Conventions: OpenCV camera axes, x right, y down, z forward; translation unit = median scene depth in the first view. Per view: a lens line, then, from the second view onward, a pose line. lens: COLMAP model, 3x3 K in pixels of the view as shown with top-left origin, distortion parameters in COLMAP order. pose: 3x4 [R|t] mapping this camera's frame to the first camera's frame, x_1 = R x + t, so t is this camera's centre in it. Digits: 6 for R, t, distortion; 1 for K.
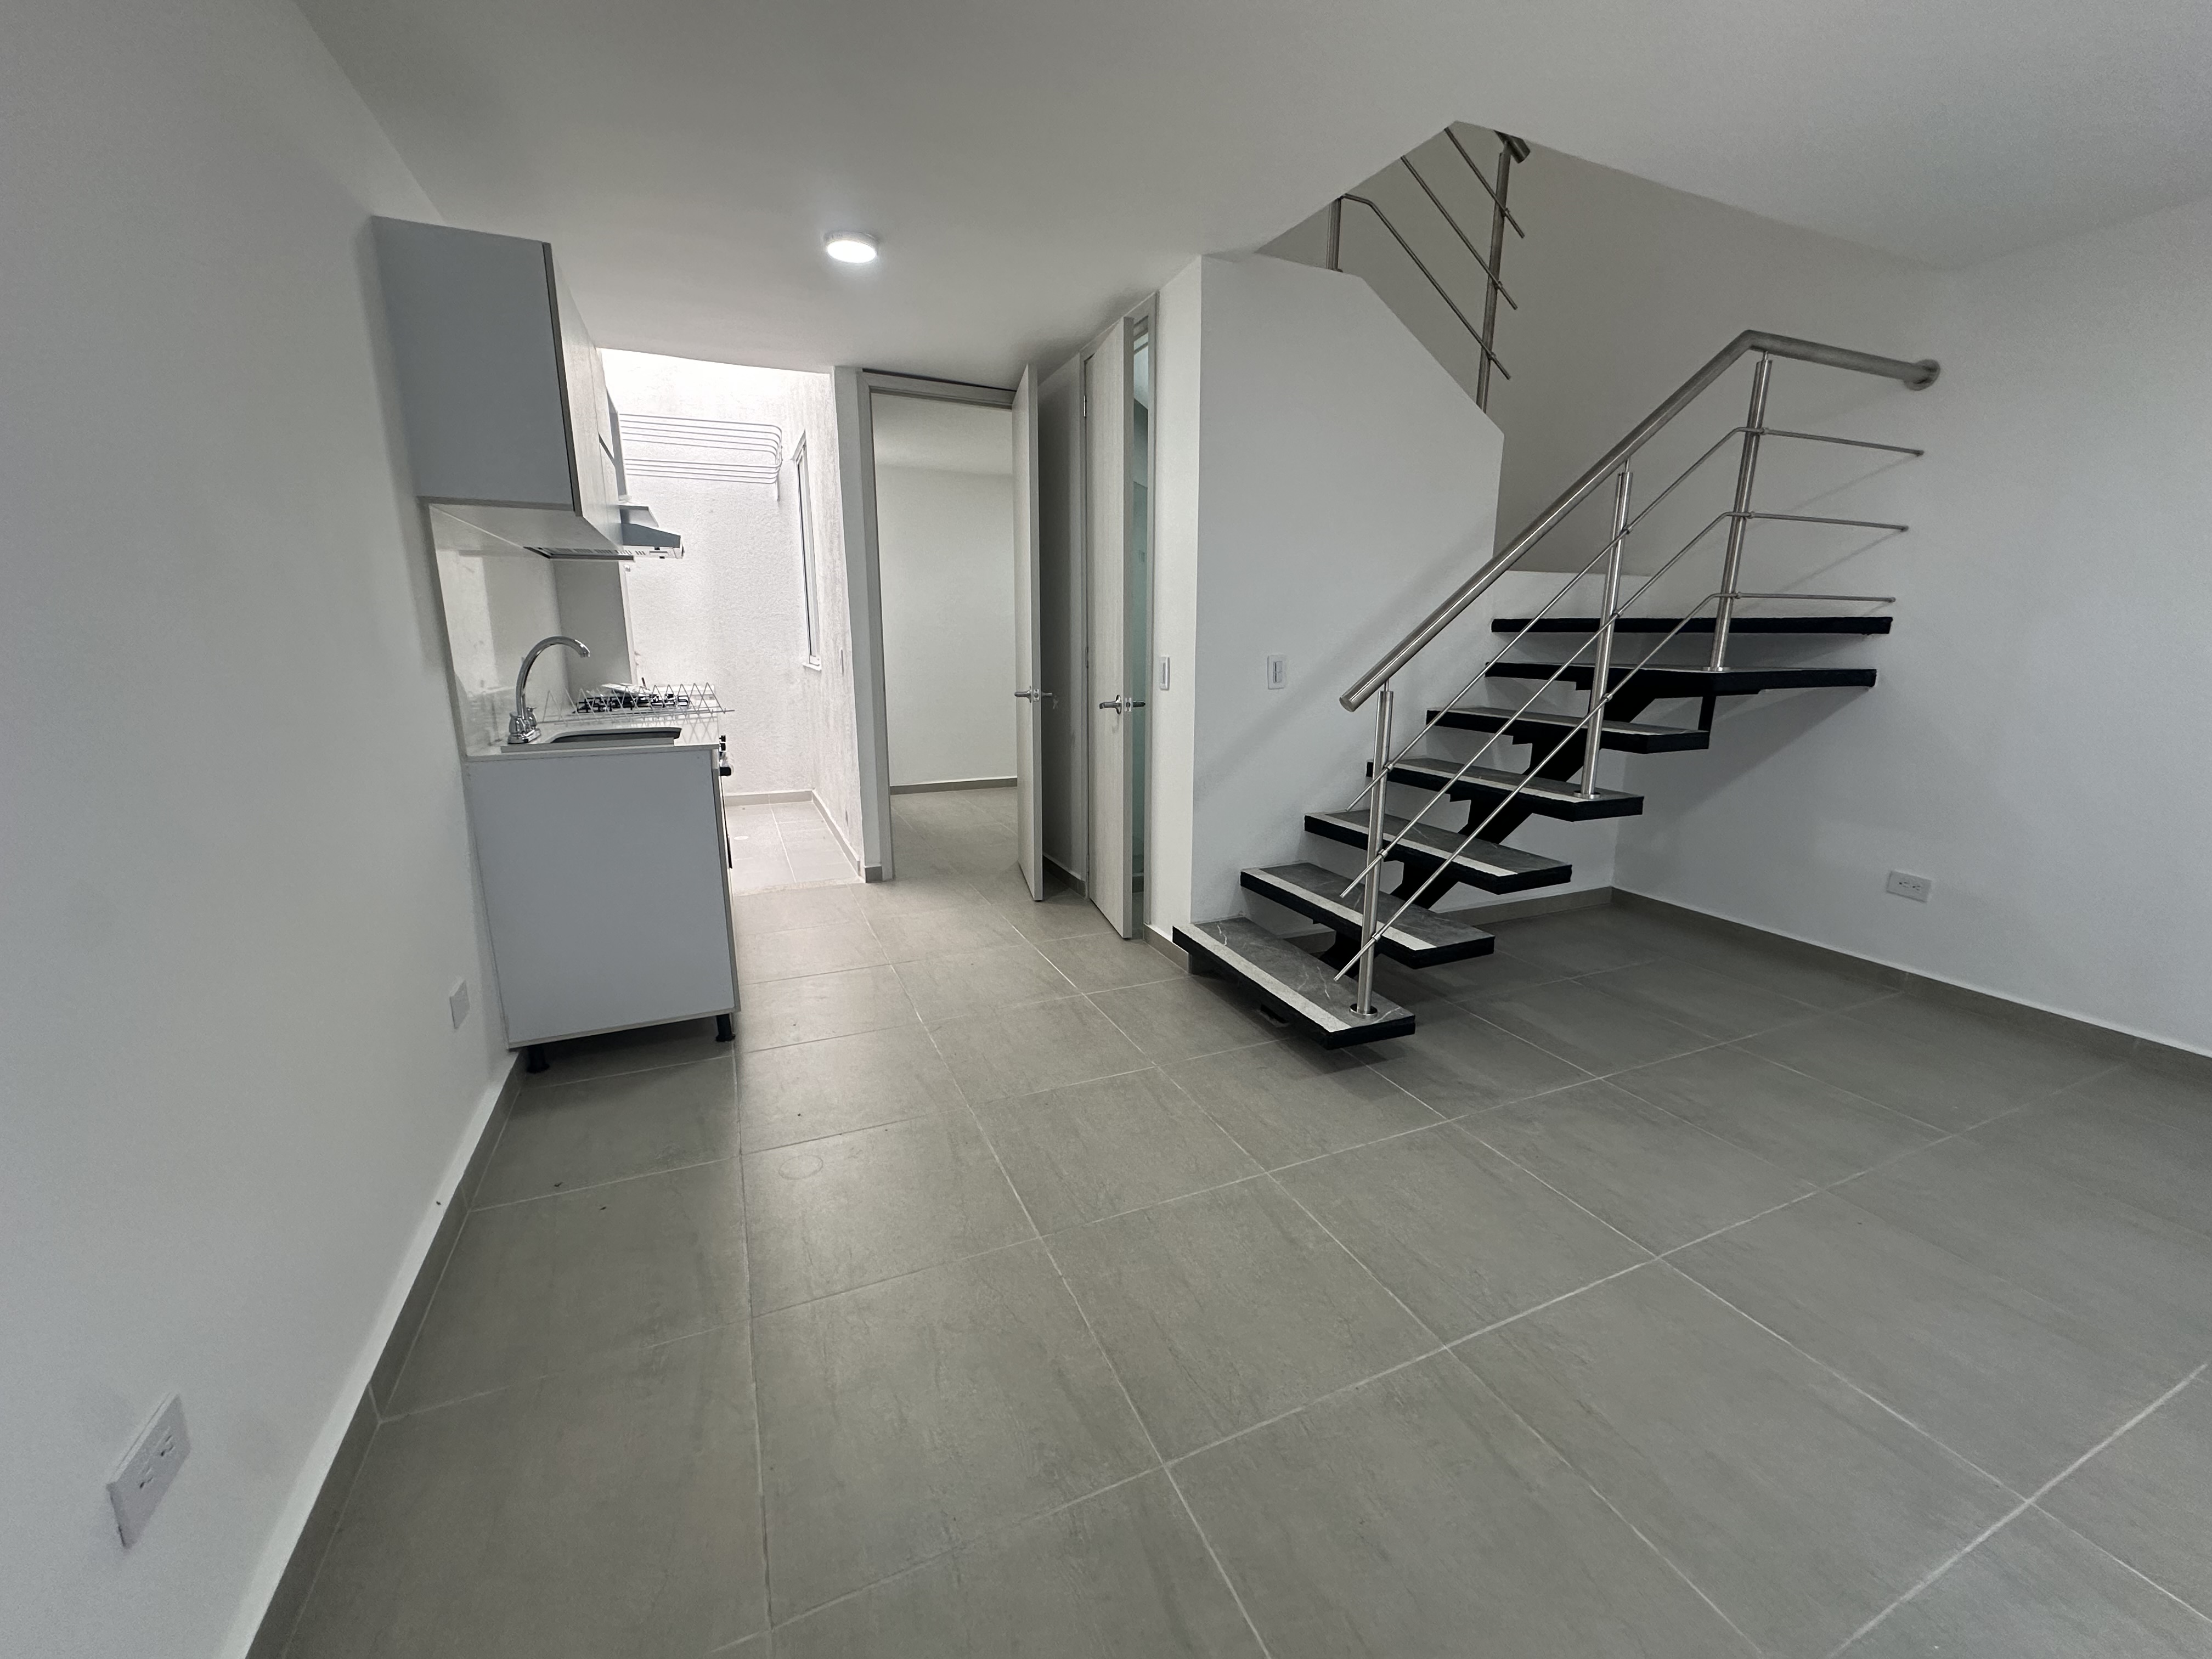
lens RADIAL K [[881.0, 0, 1105.3], [0, 881.0, 826.6], [0, 0, 1]] dist [-0.001008, -0.000157]
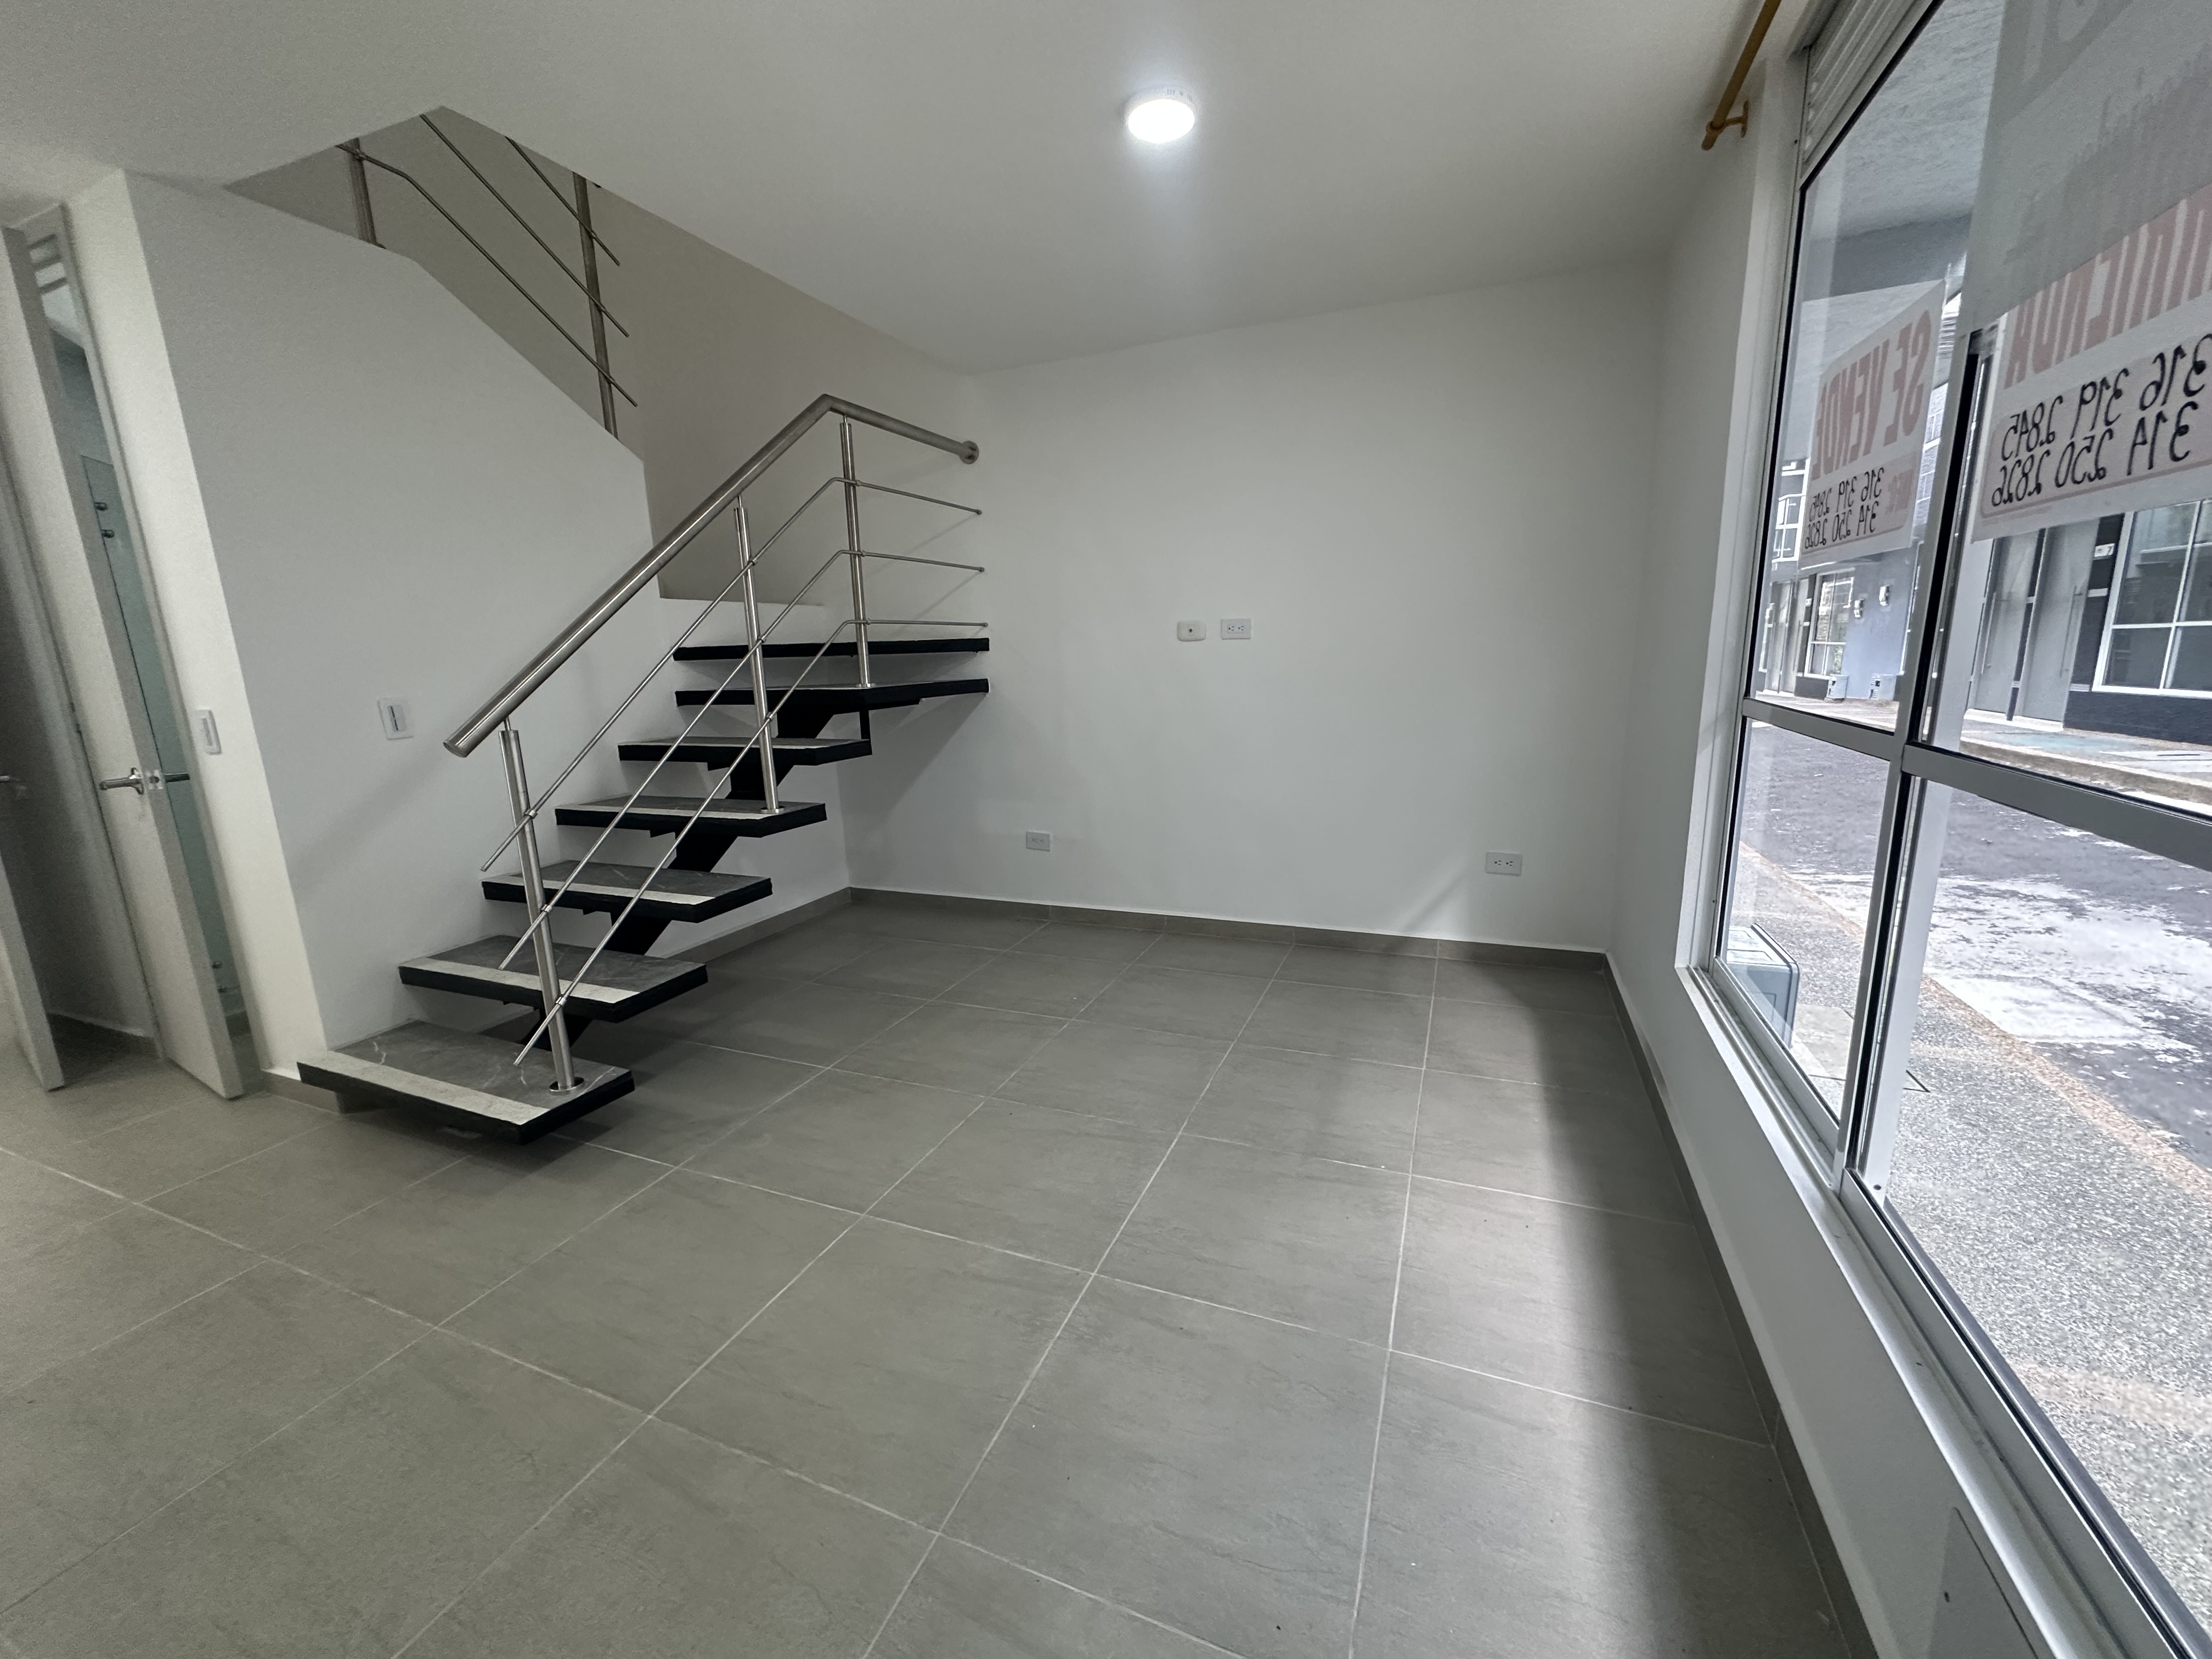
lens RADIAL K [[880.6, 0, 1106.5], [0, 880.6, 826.7], [0, 0, 1]] dist [-0.002885, 0.000585]
pose [[0.720812, -0.162182, 0.673889, 0.116739], [0.184133, 0.982111, 0.039407, 0.015297], [-0.668225, 0.095680, 0.737781, -0.042265]]
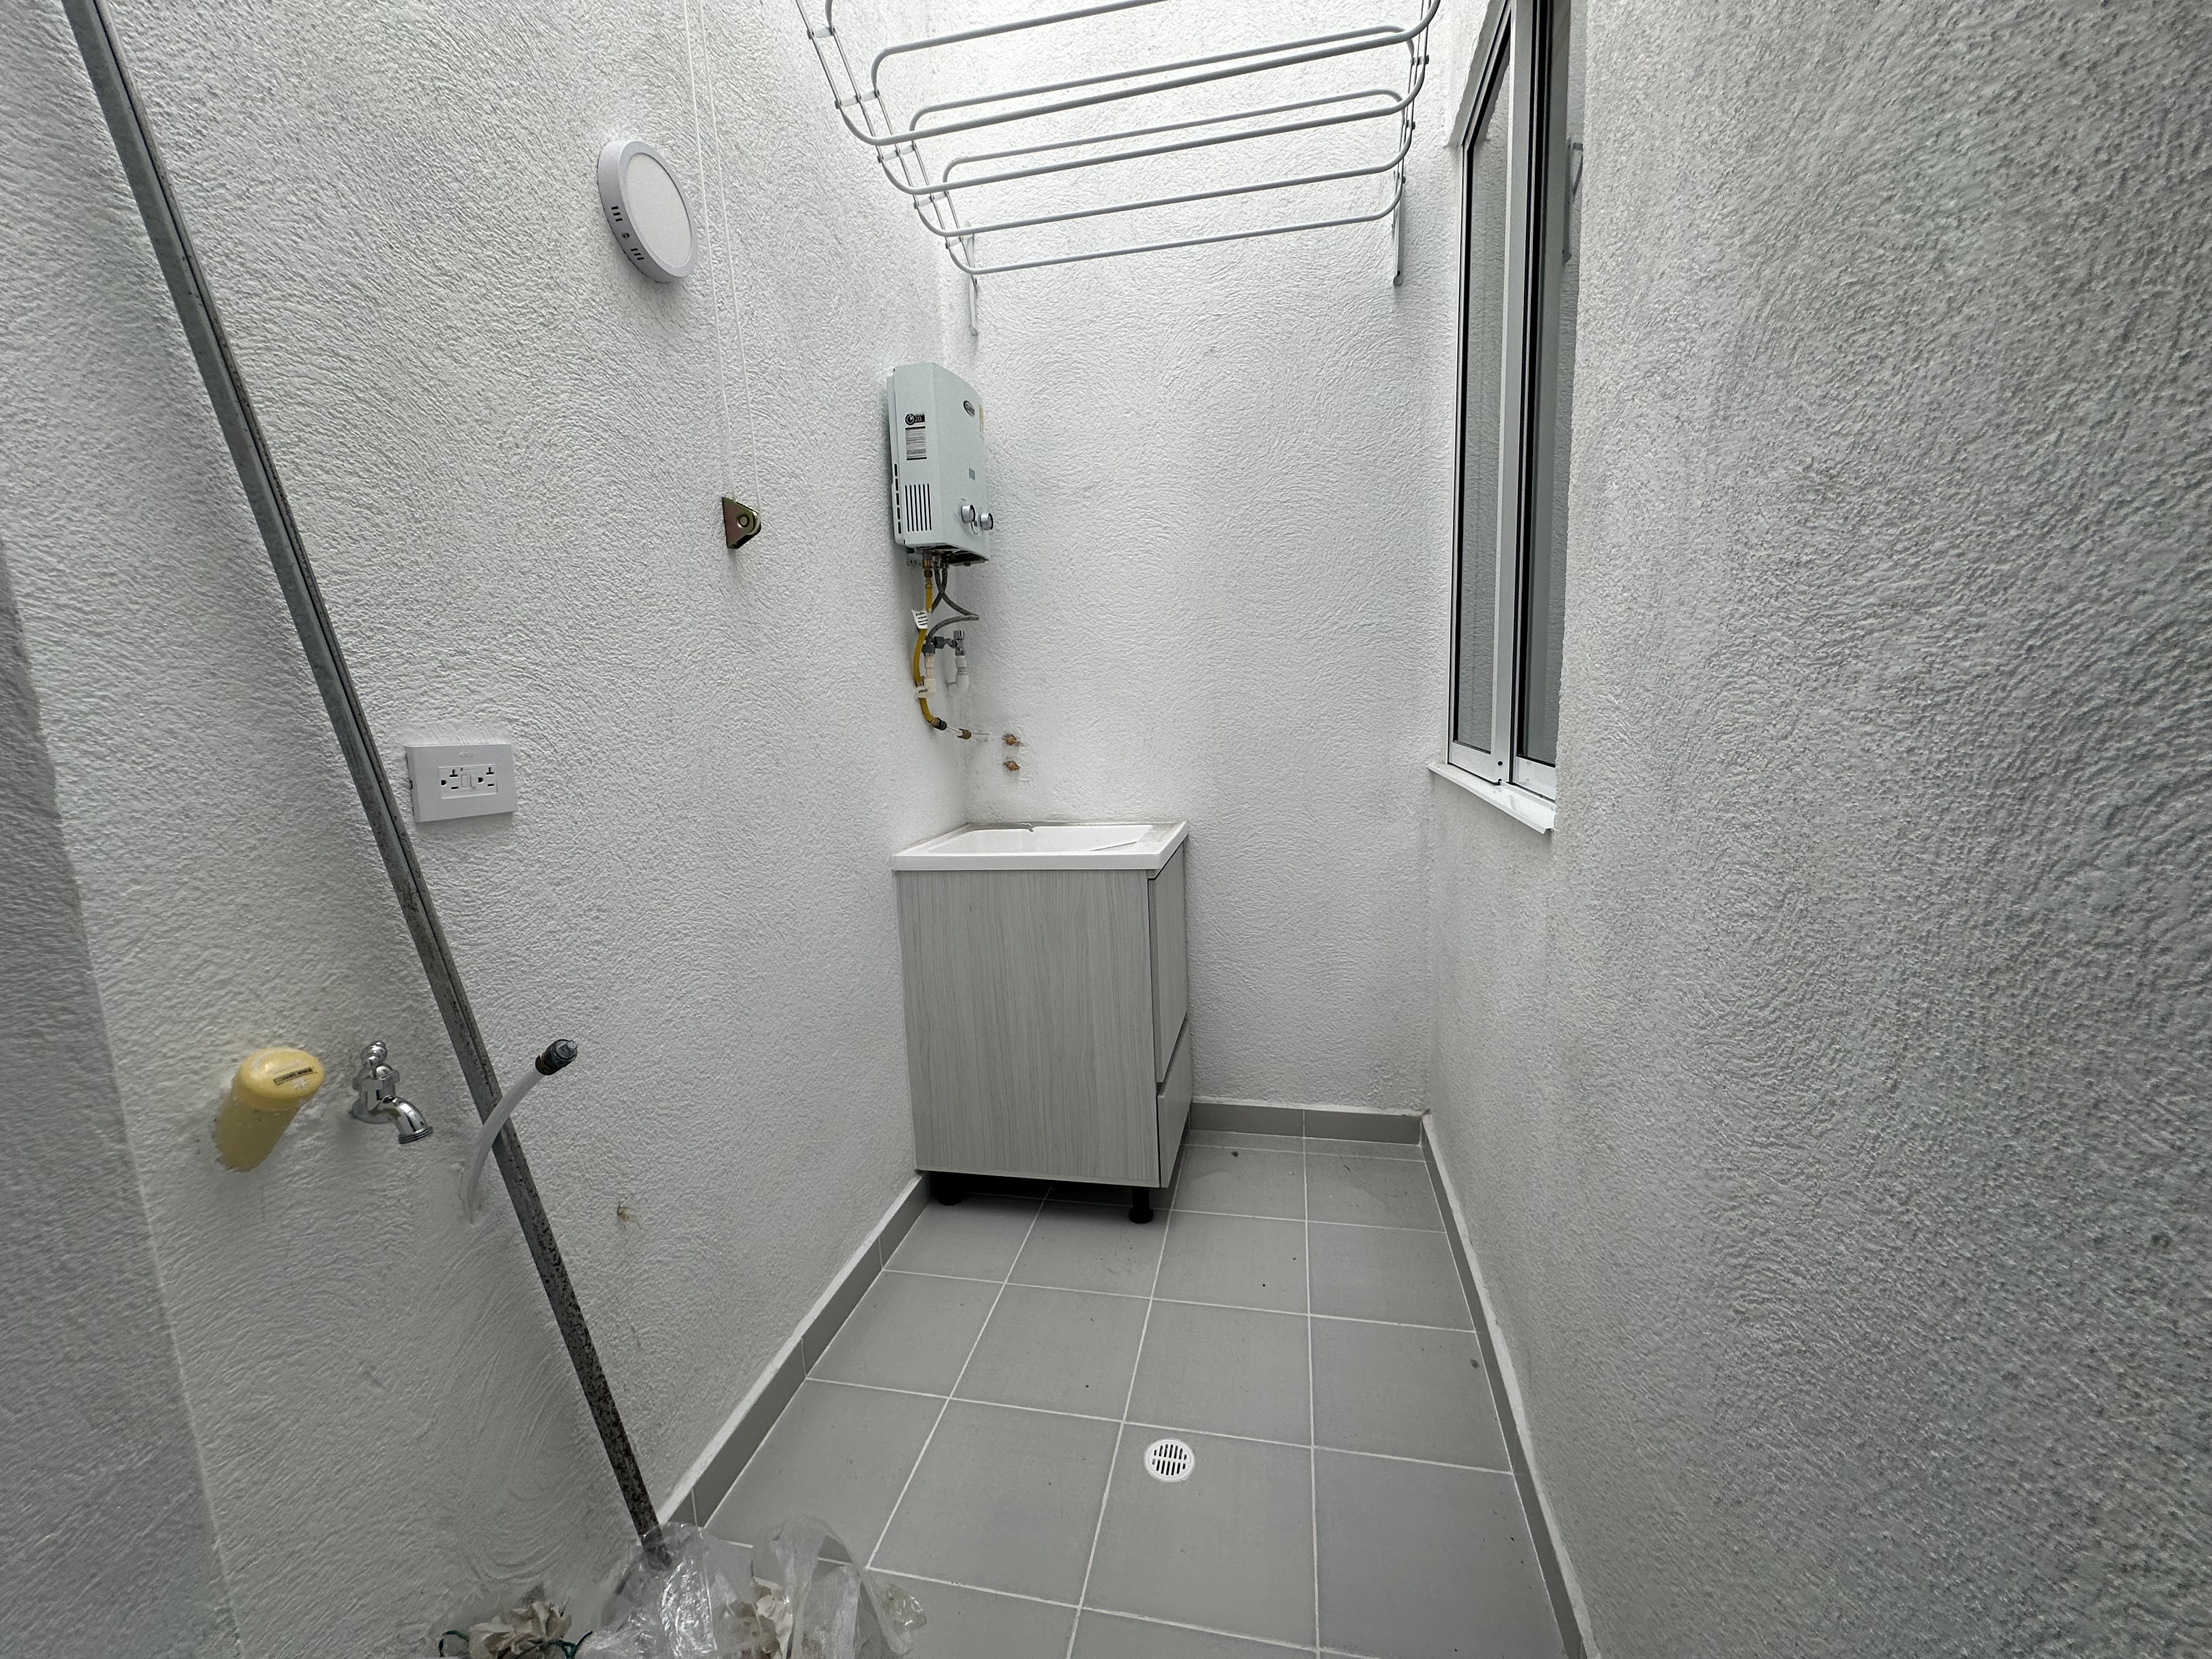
lens RADIAL K [[880.6, 0, 1106.5], [0, 880.6, 826.7], [0, 0, 1]] dist [-0.002885, 0.000585]
pose [[0.815056, 0.053327, -0.576923, -0.537454], [-0.086422, 0.995805, -0.030049, -0.305372], [0.572900, 0.074350, 0.816246, 1.425860]]
